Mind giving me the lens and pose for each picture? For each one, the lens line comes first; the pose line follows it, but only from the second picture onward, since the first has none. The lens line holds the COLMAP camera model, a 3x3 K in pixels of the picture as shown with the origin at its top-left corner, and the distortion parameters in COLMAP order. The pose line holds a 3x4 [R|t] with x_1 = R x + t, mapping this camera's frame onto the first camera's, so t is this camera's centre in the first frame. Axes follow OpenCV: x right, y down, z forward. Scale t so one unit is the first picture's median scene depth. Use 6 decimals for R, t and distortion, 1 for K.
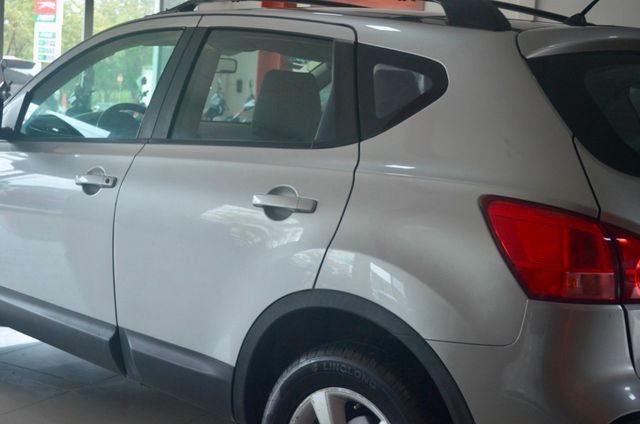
lens RADIAL K [[968.8, 0, 320.0], [0, 968.8, 212.0], [0, 0, 1]] dist [-0.027174, -0.032347]
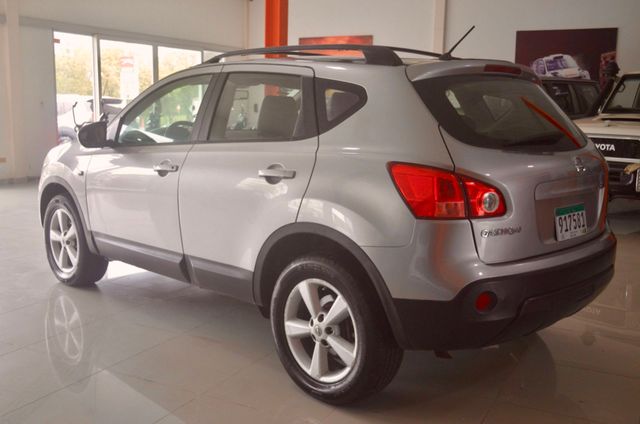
lens RADIAL K [[641.0, 0, 320.0], [0, 641.0, 212.0], [0, 0, 1]] dist [-0.017133, -0.017570]
pose [[0.998646, -0.051913, 0.003430, 0.030115], [0.051762, 0.998049, 0.034918, 0.021506], [-0.005236, -0.034693, 0.999384, -0.123984]]
